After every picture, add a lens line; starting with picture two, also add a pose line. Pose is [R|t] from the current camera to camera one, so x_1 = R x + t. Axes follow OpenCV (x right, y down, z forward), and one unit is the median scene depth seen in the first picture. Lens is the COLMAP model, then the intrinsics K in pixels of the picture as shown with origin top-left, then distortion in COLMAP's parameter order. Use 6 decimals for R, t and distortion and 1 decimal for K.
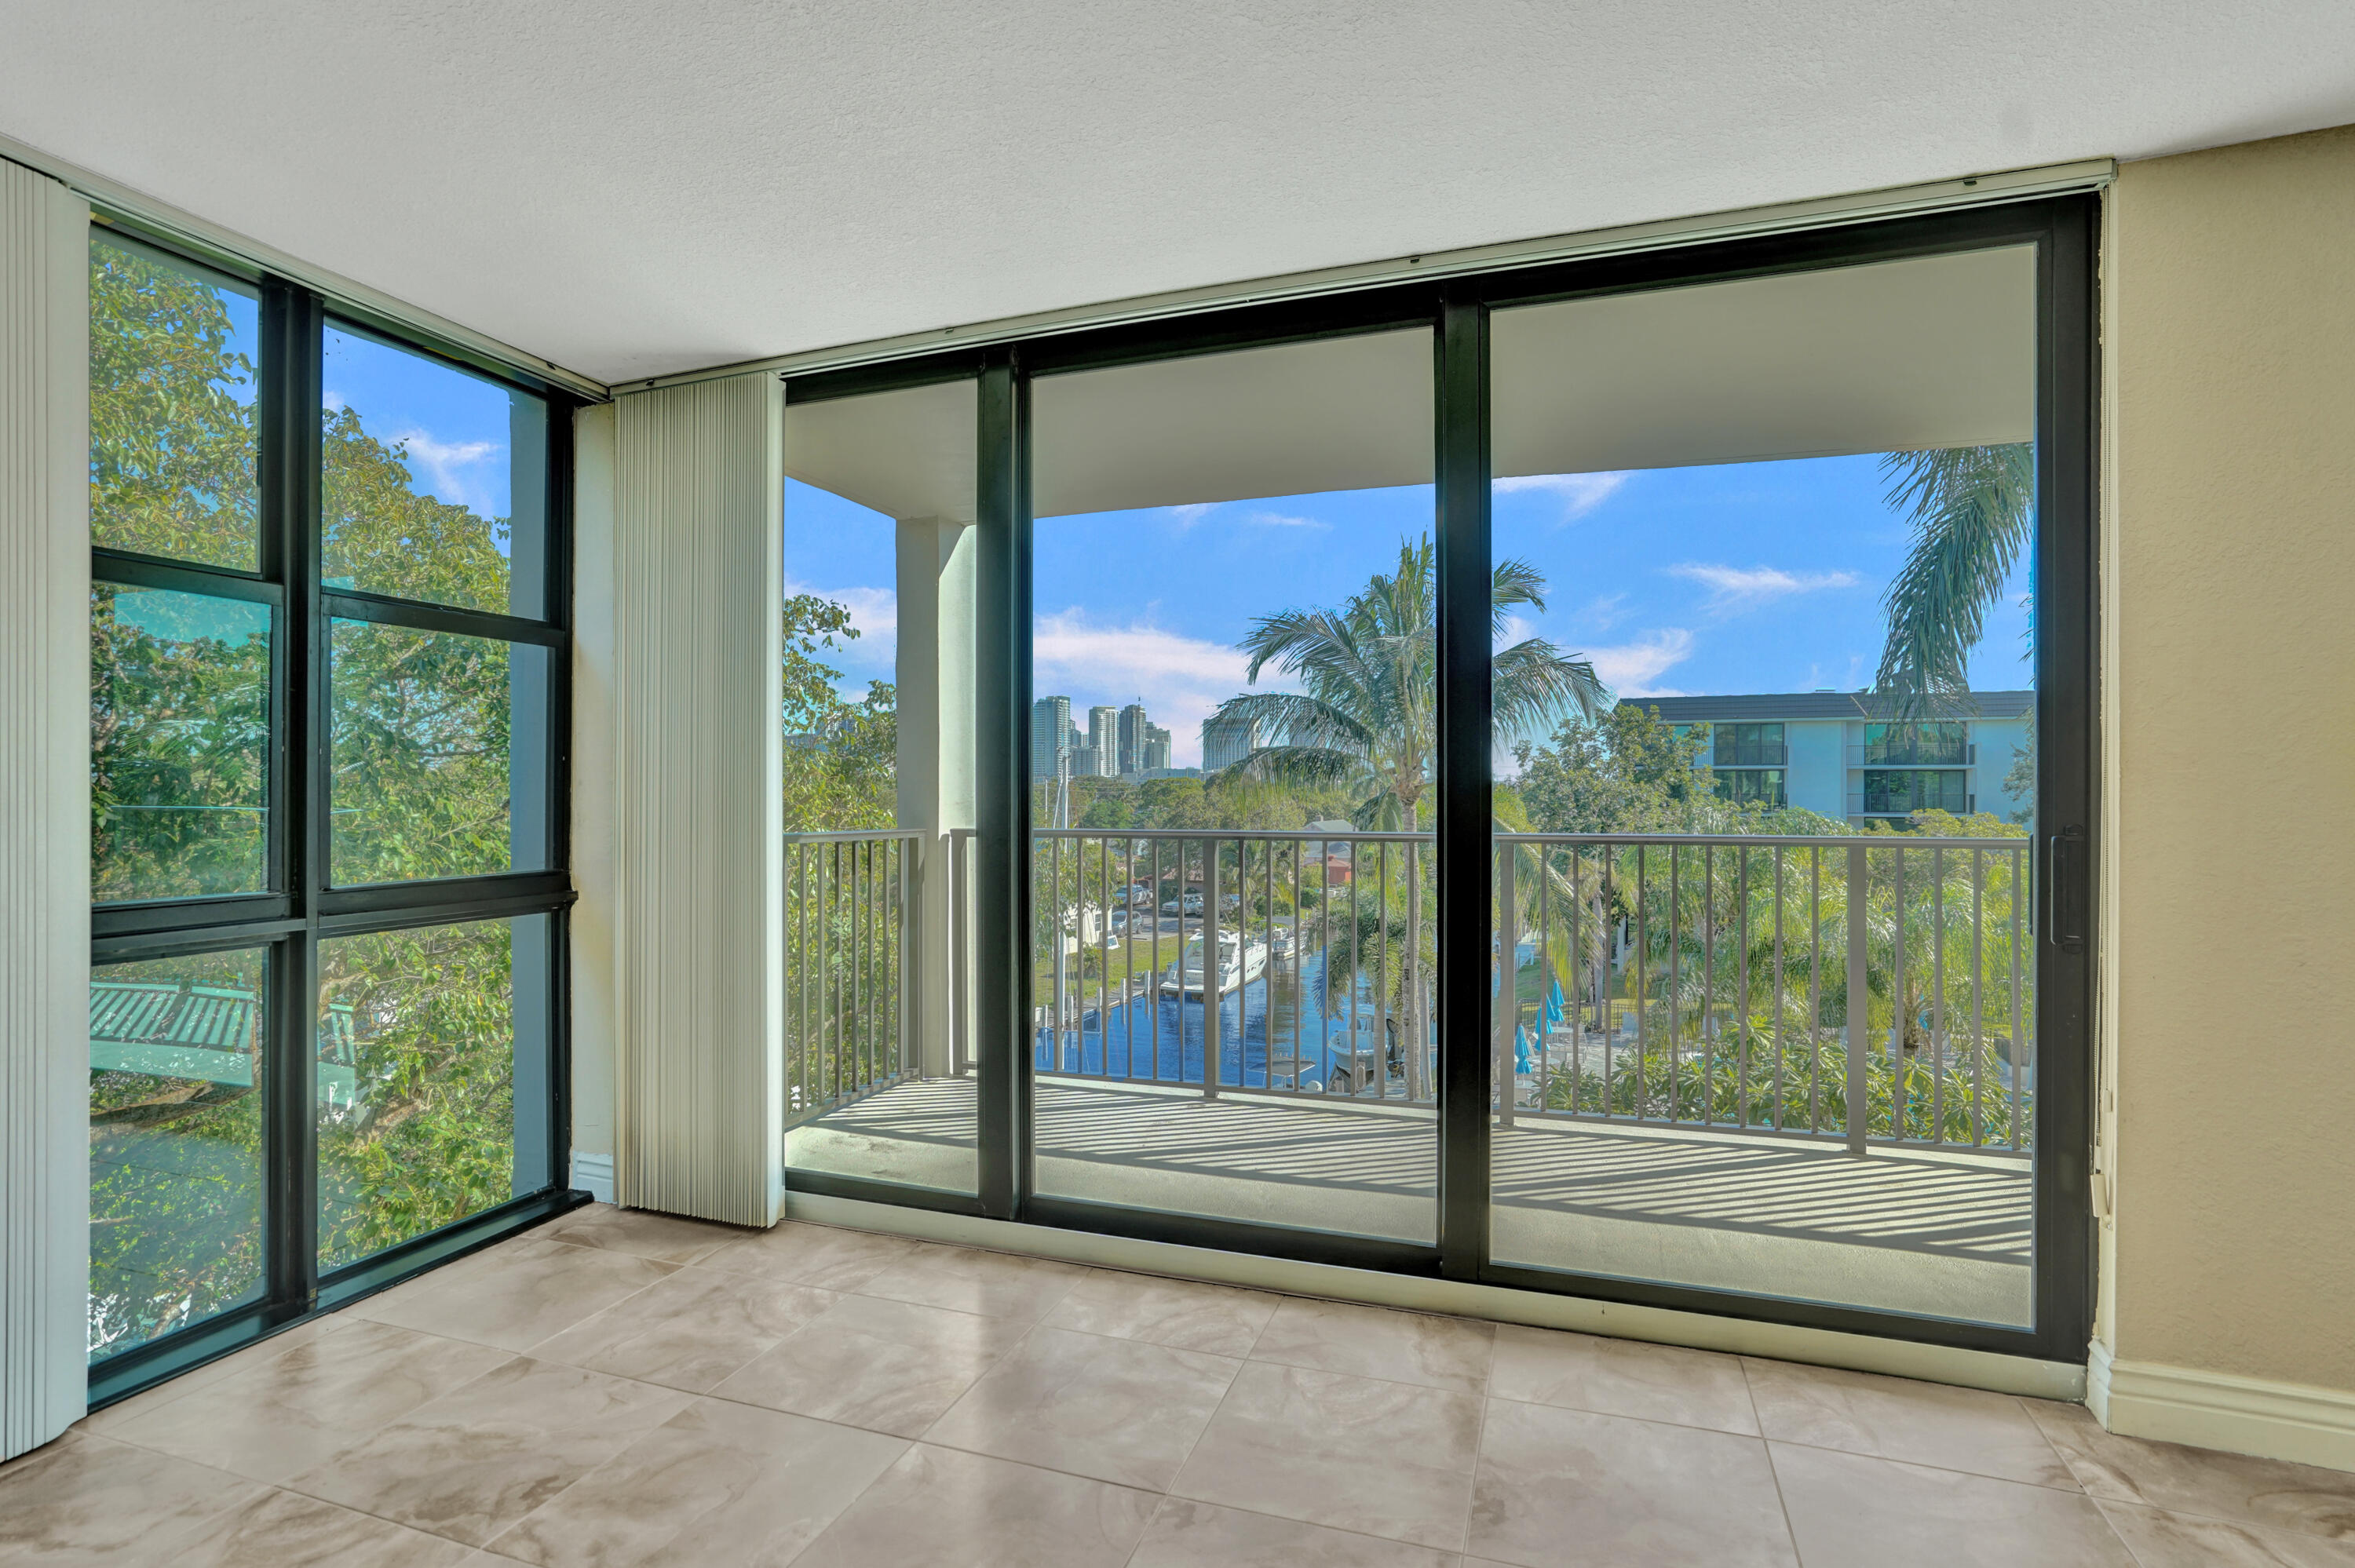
lens RADIAL K [[1127.4, 0, 1164.4], [0, 1127.4, 784.0], [0, 0, 1]] dist [-0.021844, 0.013135]
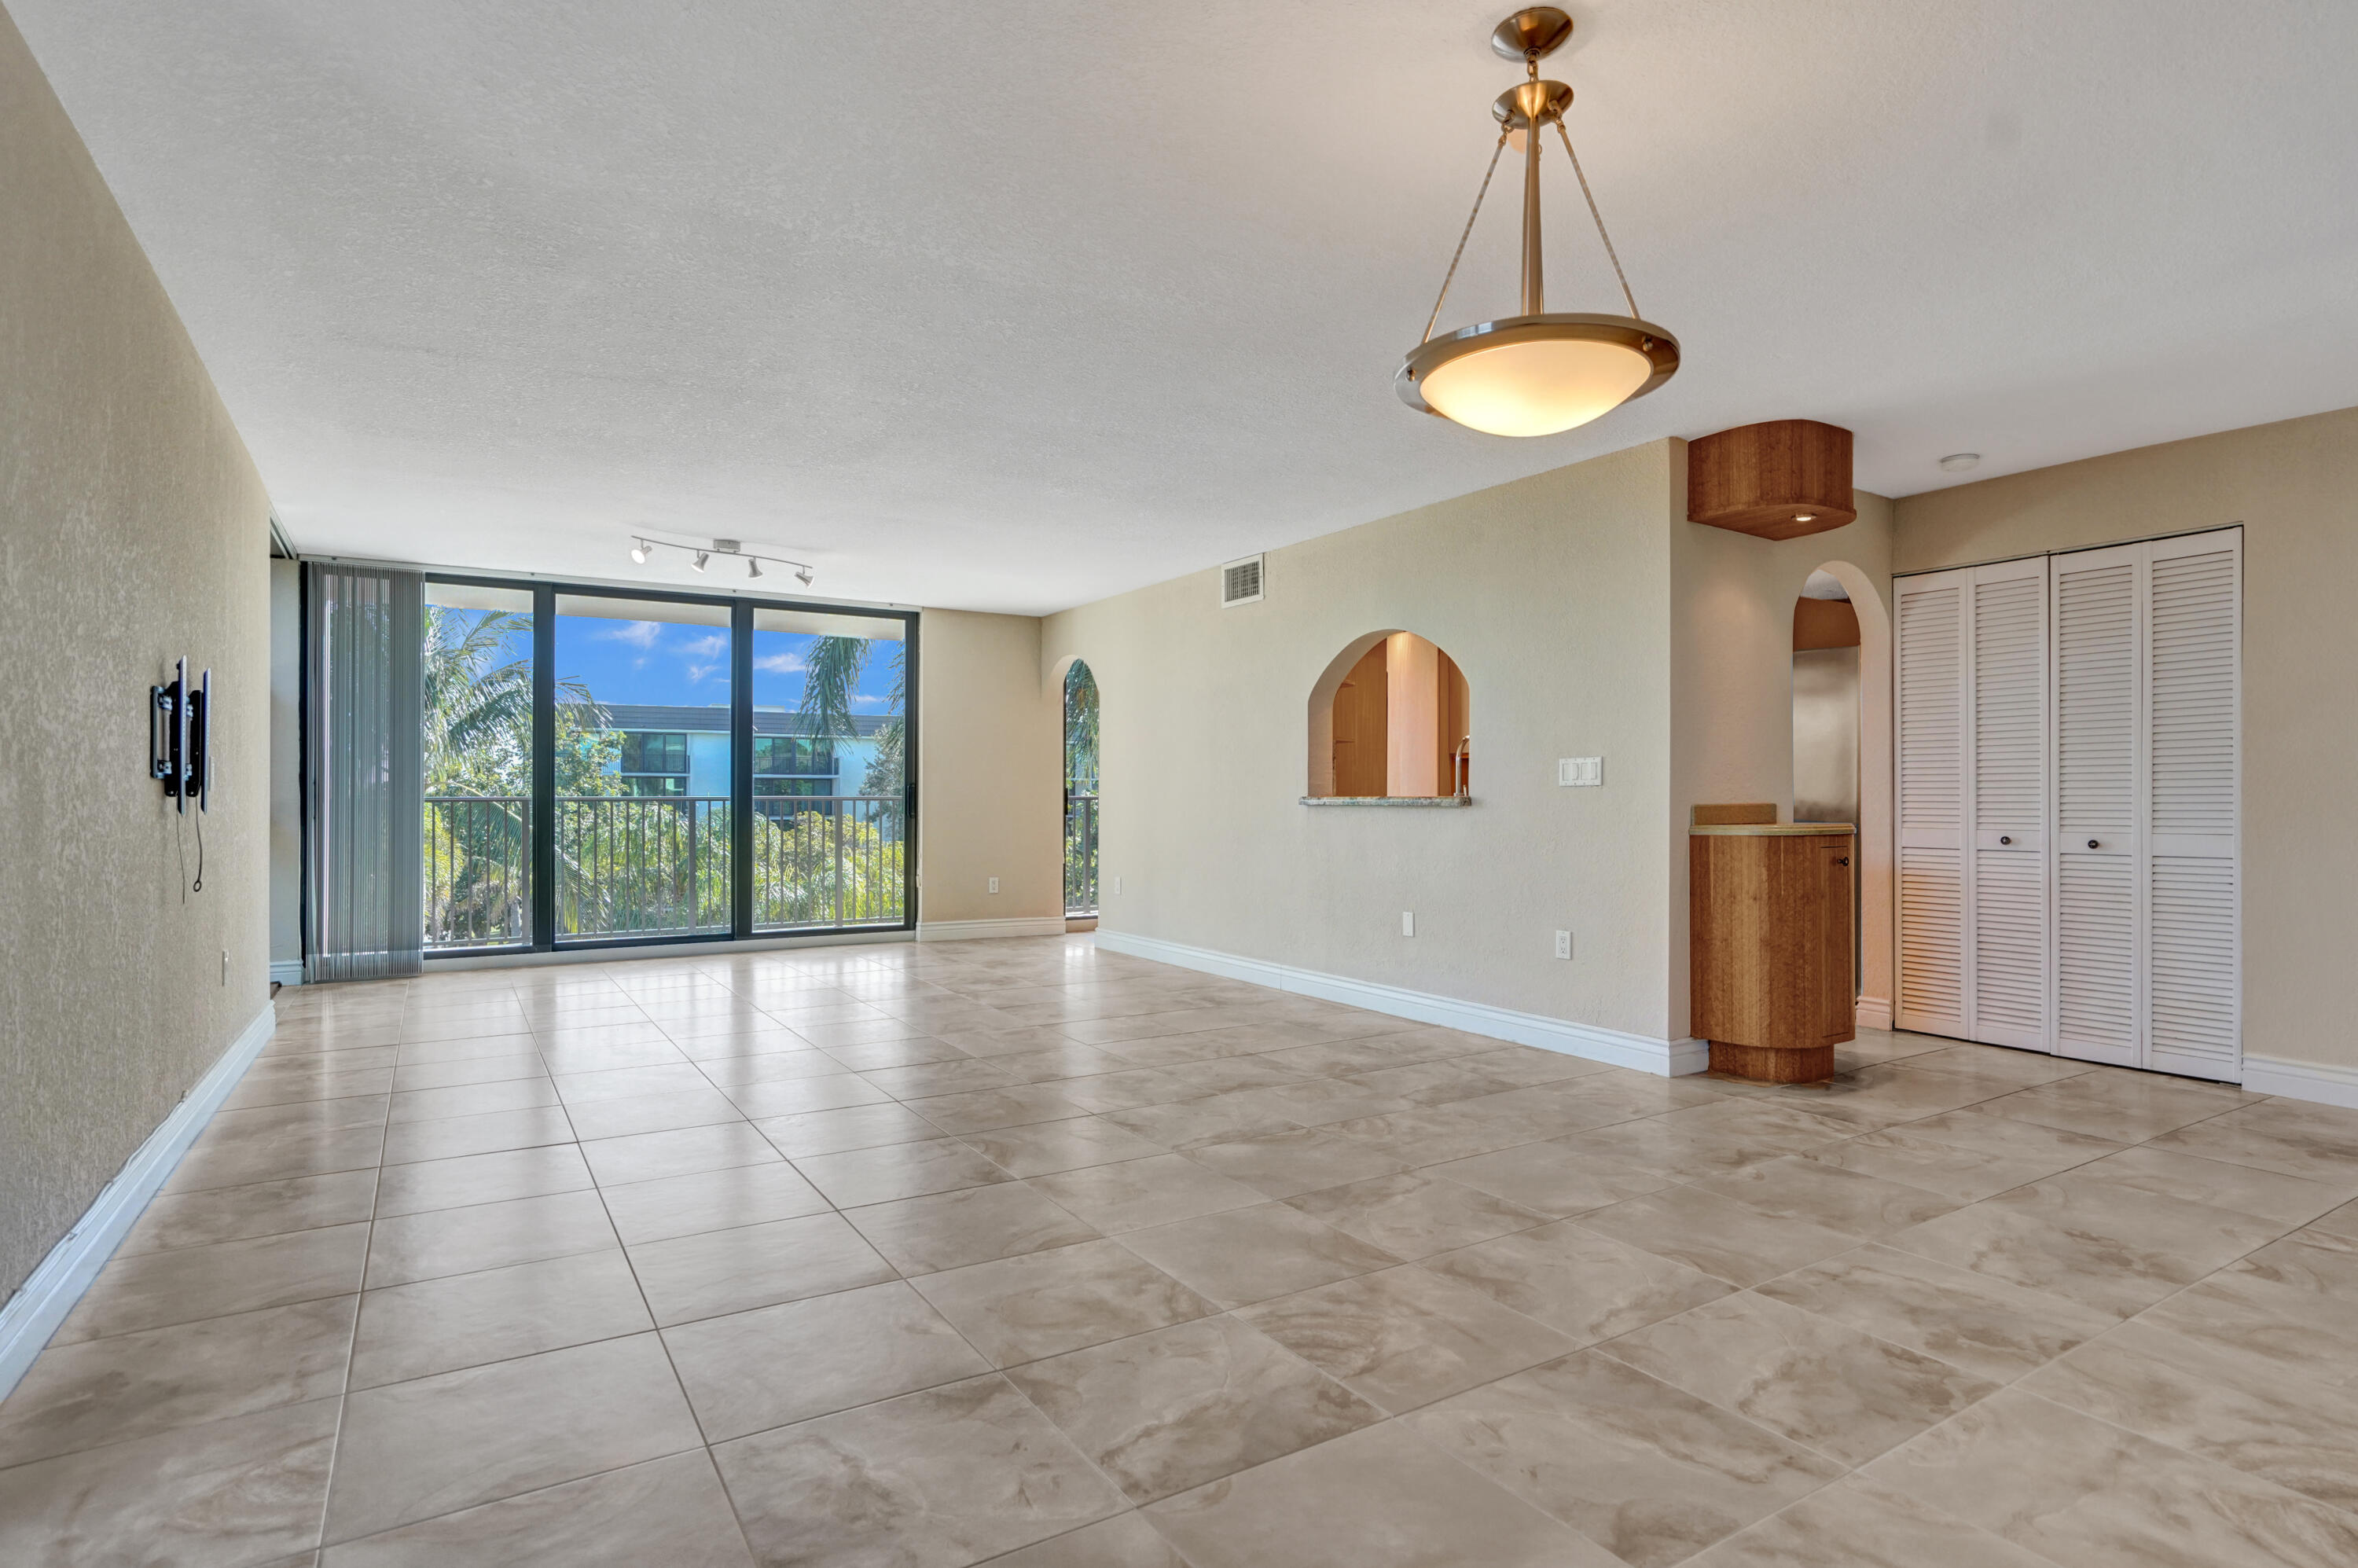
lens RADIAL K [[1191.1, 0, 1172.1], [0, 1191.1, 792.2], [0, 0, 1]] dist [0.000141, 0.004155]
pose [[0.616156, 0.002088, 0.787621, -1.159754], [-0.001297, 0.999998, -0.001636, 0.050826], [-0.787623, -0.000014, 0.616157, -1.382676]]
